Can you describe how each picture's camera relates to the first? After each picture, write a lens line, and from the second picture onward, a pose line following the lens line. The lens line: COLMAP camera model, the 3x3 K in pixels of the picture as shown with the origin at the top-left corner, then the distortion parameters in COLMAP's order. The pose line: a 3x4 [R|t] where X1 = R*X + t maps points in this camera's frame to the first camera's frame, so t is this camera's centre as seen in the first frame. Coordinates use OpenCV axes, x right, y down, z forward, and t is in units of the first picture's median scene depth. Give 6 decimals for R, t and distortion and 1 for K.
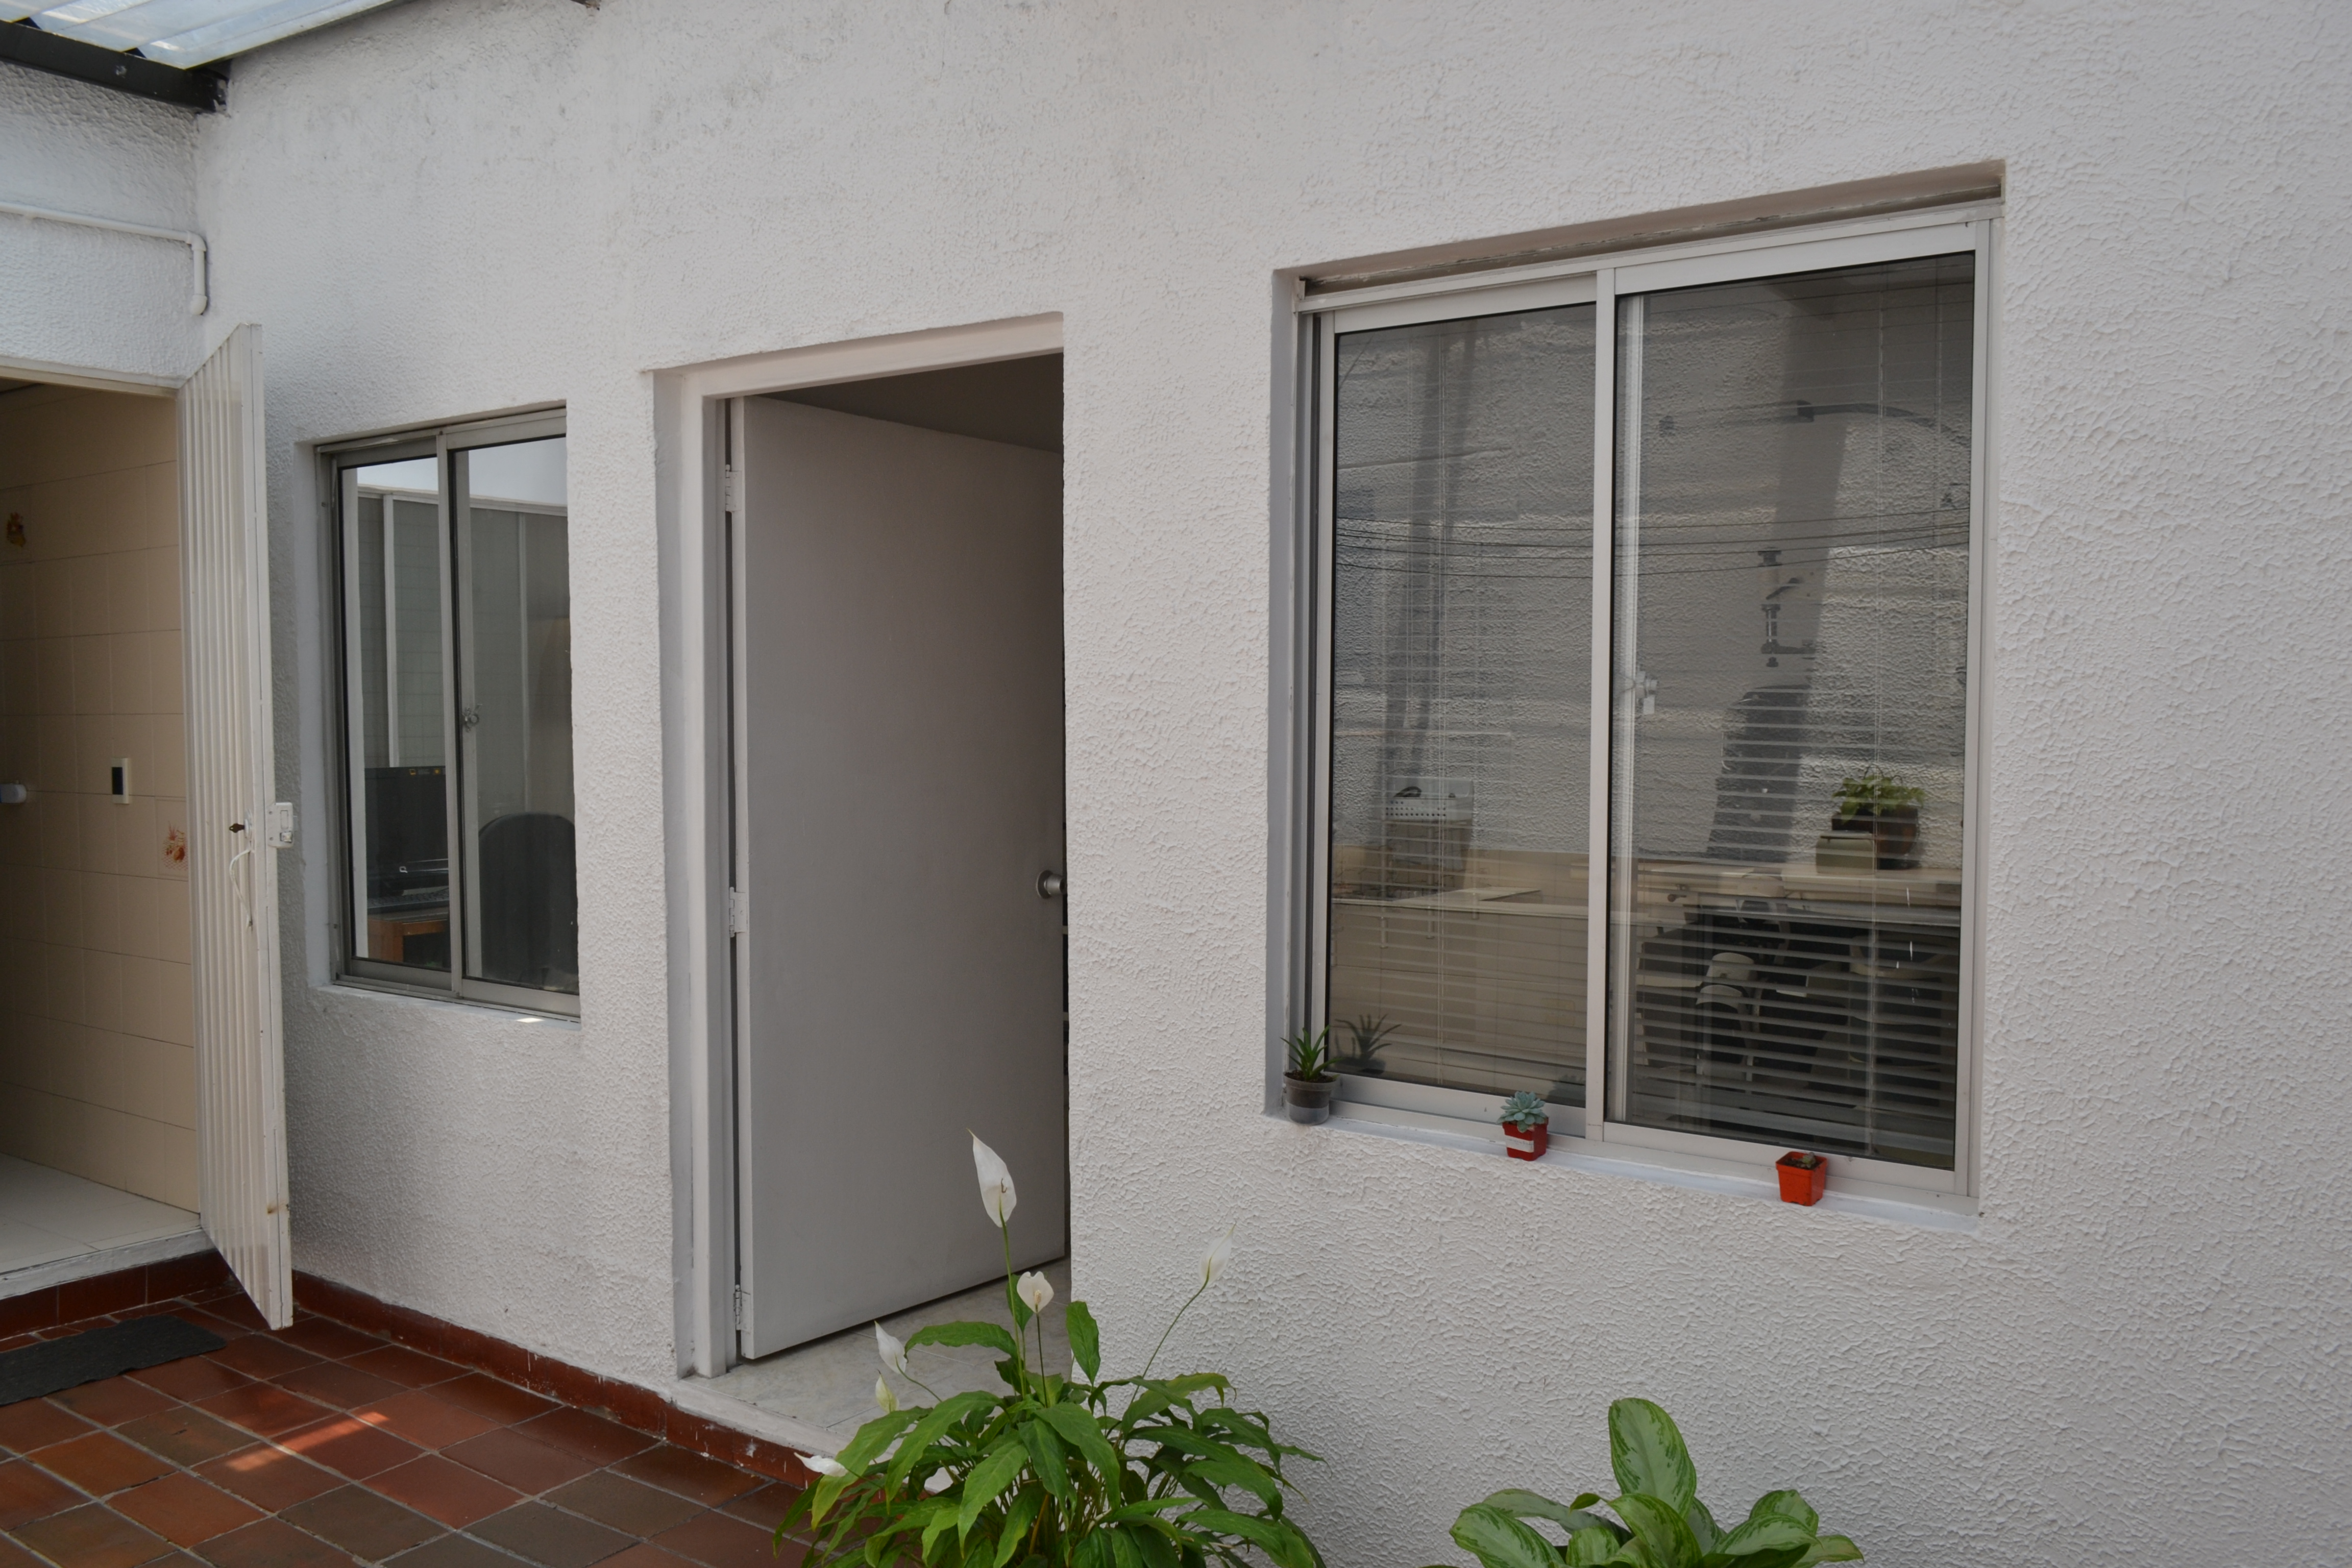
lens RADIAL K [[1844.2, 0, 1176.0], [0, 1844.2, 784.0], [0, 0, 1]] dist [-0.011988, -0.010068]
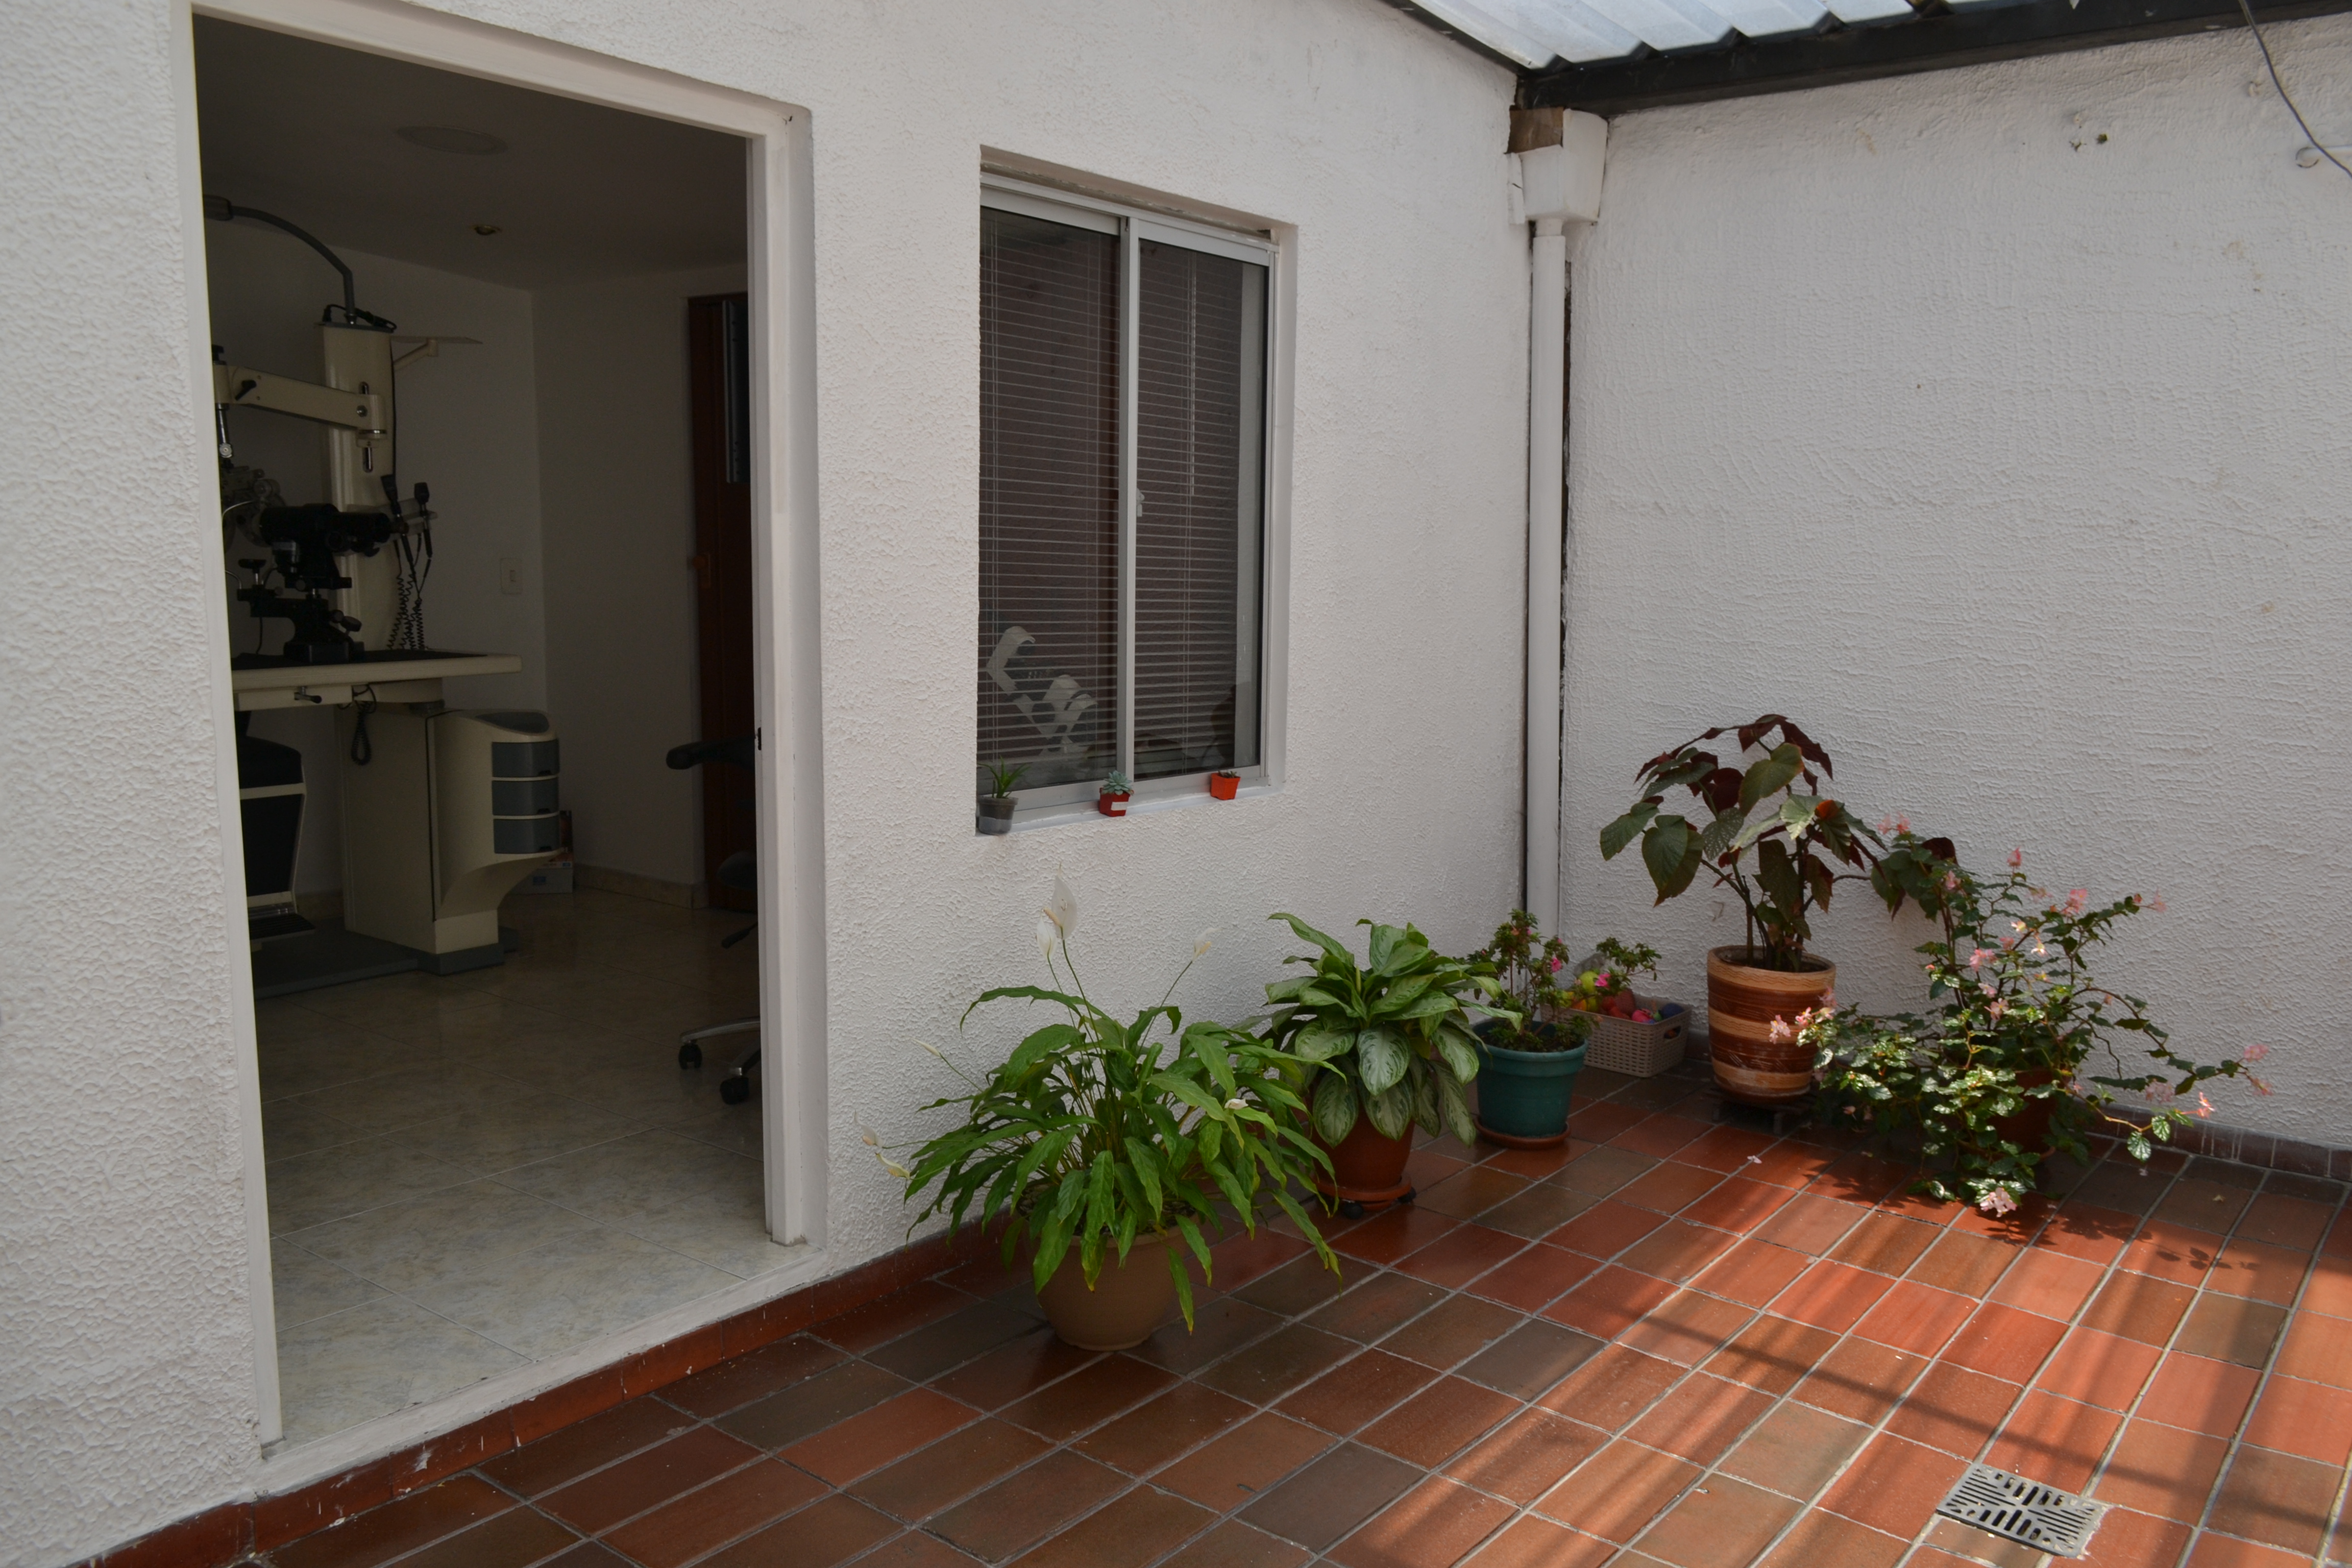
lens RADIAL K [[1844.2, 0, 1176.0], [0, 1844.2, 784.0], [0, 0, 1]] dist [-0.011988, -0.010068]
pose [[0.054223, -0.127944, 0.990298, -1.178702], [0.030260, 0.991512, 0.126444, -0.009004], [-0.998070, 0.023110, 0.057634, 0.794950]]
